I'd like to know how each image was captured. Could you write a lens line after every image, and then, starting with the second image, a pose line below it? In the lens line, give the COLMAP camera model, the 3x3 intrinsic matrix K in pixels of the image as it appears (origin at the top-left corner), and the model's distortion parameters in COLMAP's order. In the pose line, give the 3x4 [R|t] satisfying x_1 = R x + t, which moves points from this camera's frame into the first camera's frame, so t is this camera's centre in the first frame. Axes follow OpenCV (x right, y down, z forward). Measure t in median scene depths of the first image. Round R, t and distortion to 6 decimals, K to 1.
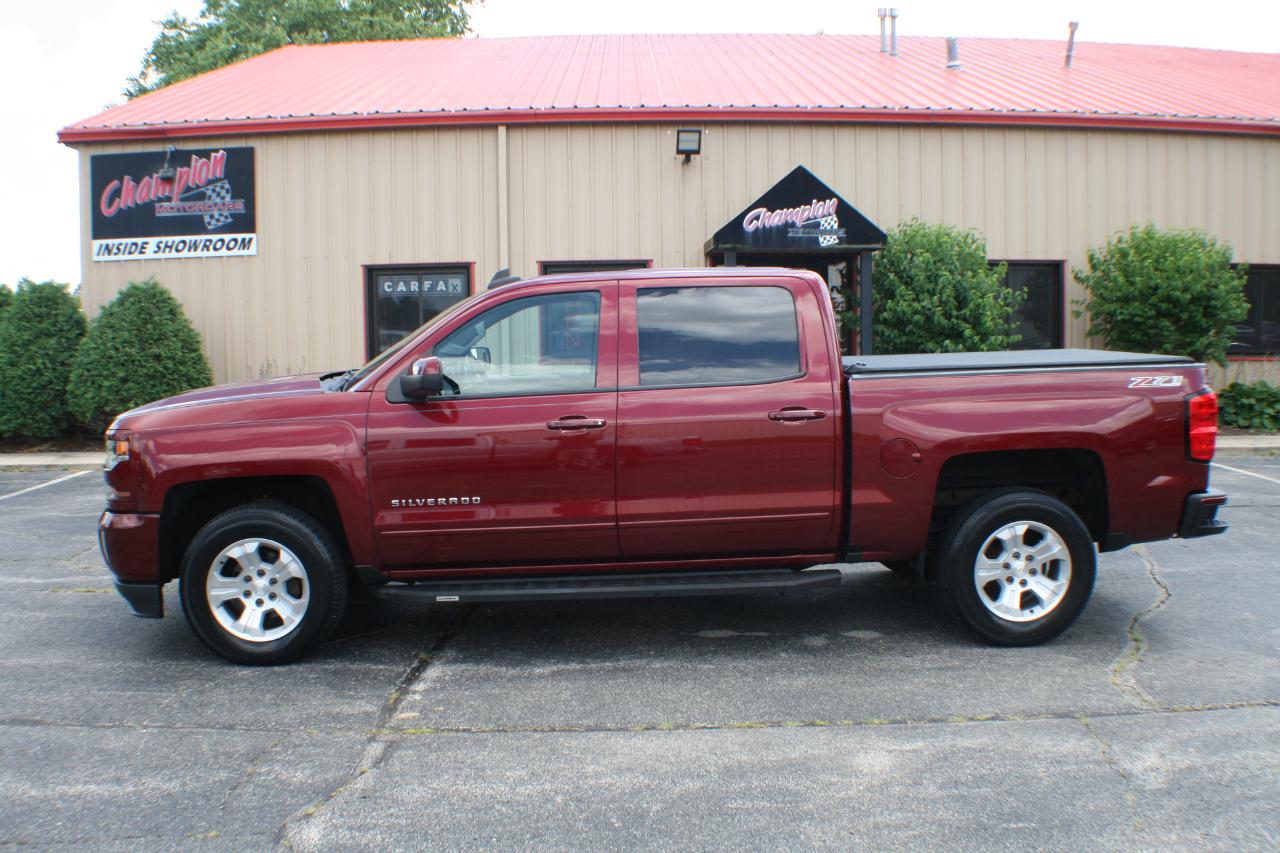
lens RADIAL K [[1228.8, 0, 645.2], [0, 1228.8, 472.7], [0, 0, 1]] dist [-0.186897, 0.039574]
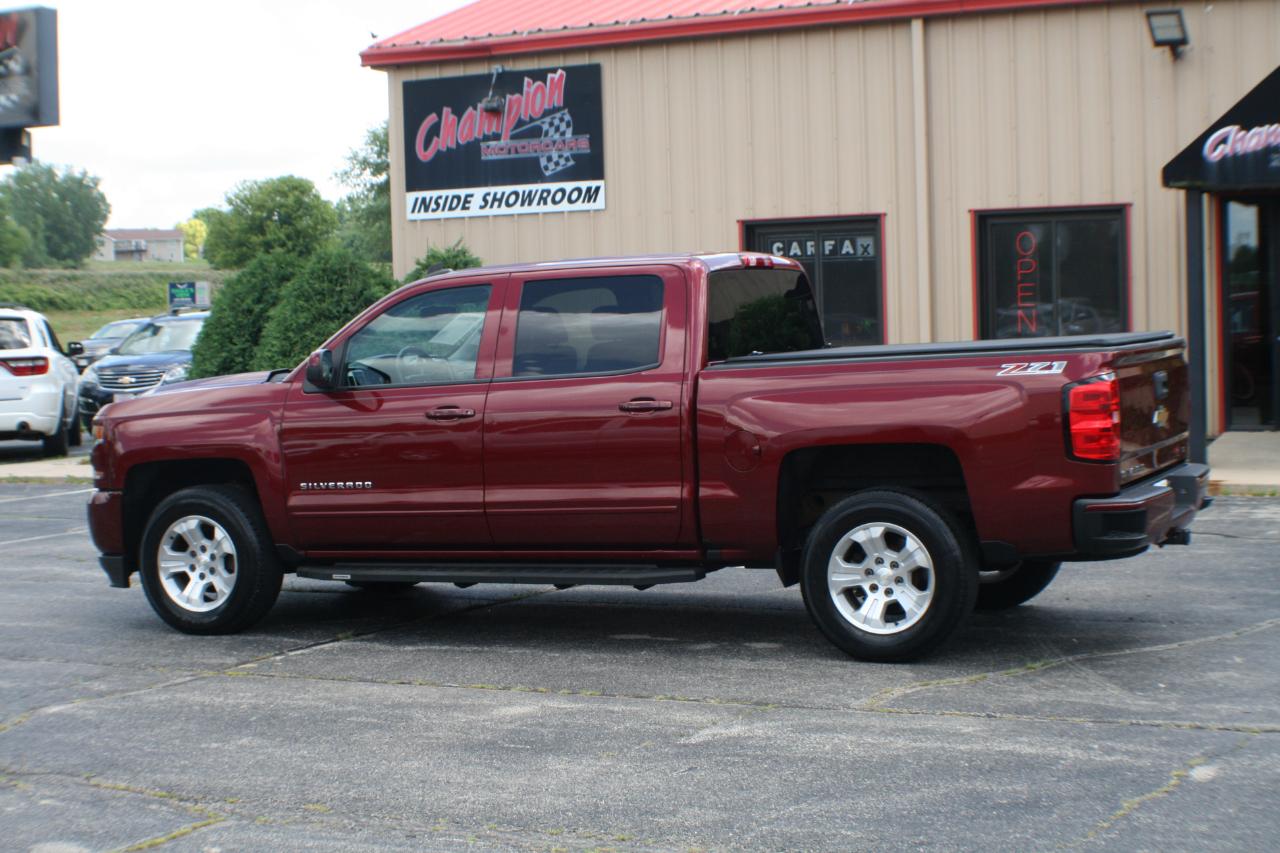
lens RADIAL K [[2219.9, 0, 642.4], [0, 2219.9, 506.0], [0, 0, 1]] dist [-0.150914, 0.224158]
pose [[0.888717, 0.025427, -0.457750, 0.357626], [-0.035647, 0.999270, -0.013702, 0.022067], [0.457068, 0.028495, 0.888975, -0.223237]]
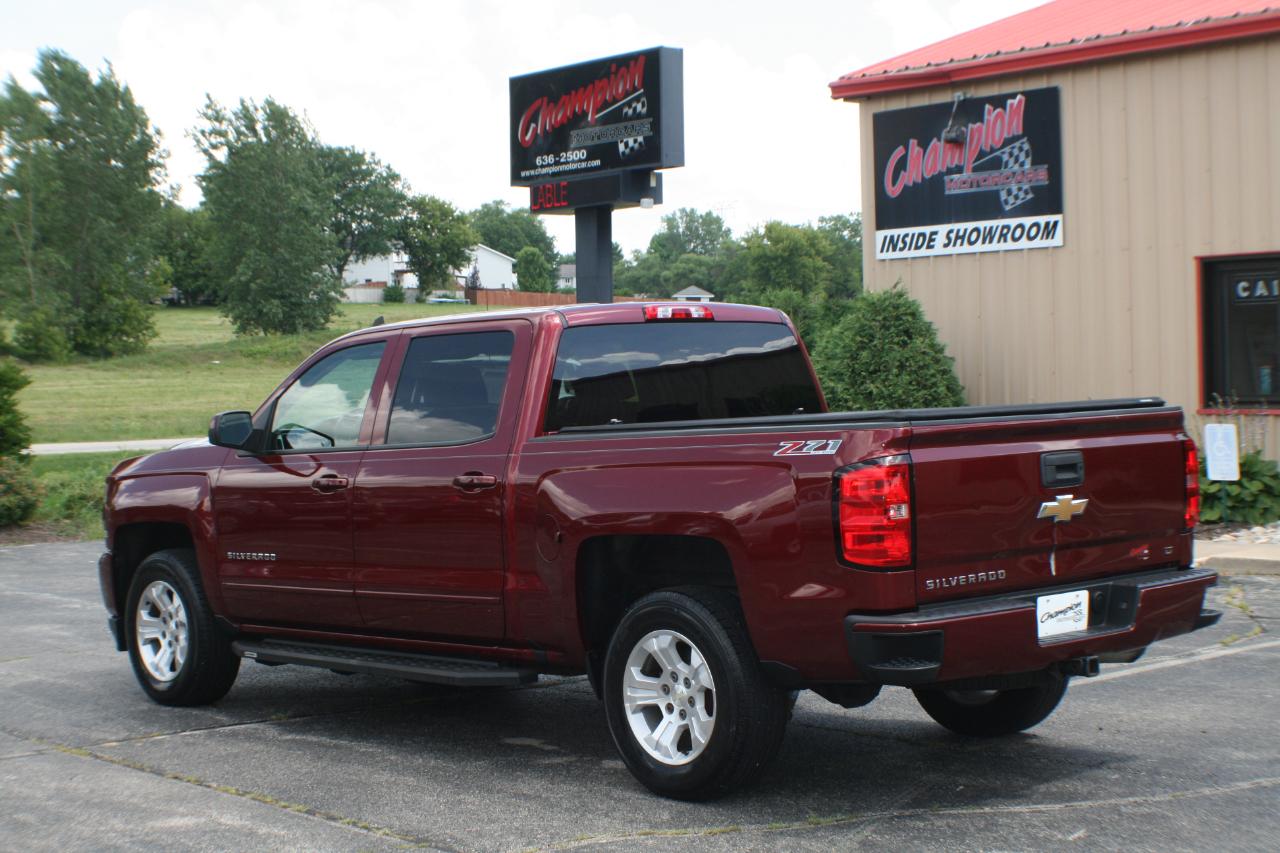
lens RADIAL K [[2219.9, 0, 642.4], [0, 2219.9, 506.0], [0, 0, 1]] dist [-0.150914, 0.224158]
pose [[0.634187, 0.040533, -0.772116, 0.533786], [-0.072191, 0.997367, -0.006937, -0.010347], [0.769802, 0.060139, 0.635443, 0.037382]]
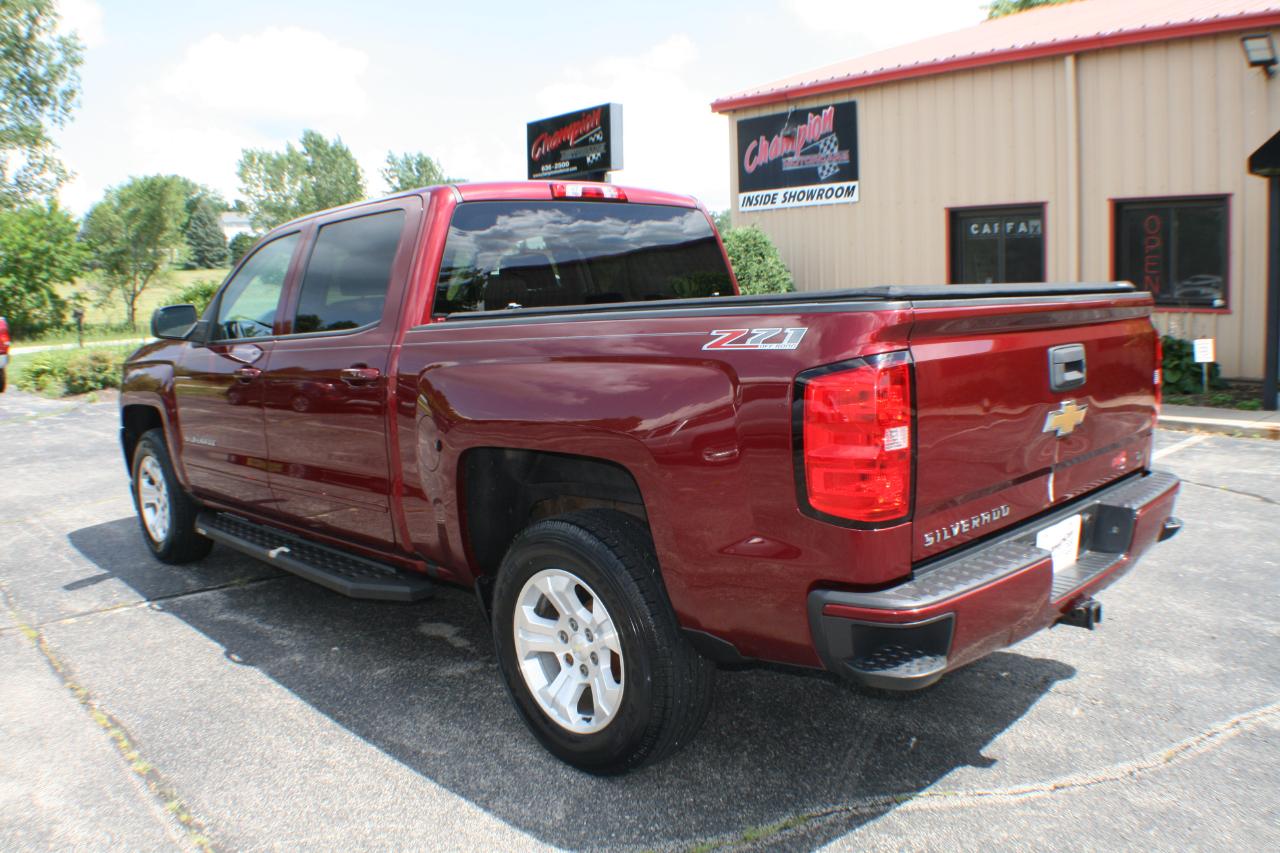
lens RADIAL K [[1048.7, 0, 643.1], [0, 1048.7, 457.3], [0, 0, 1]] dist [-0.218477, 0.076574]
pose [[0.658976, 0.112001, -0.743779, 0.278416], [-0.068092, 0.993674, 0.089302, -0.024819], [0.749076, -0.008203, 0.662434, 0.266199]]
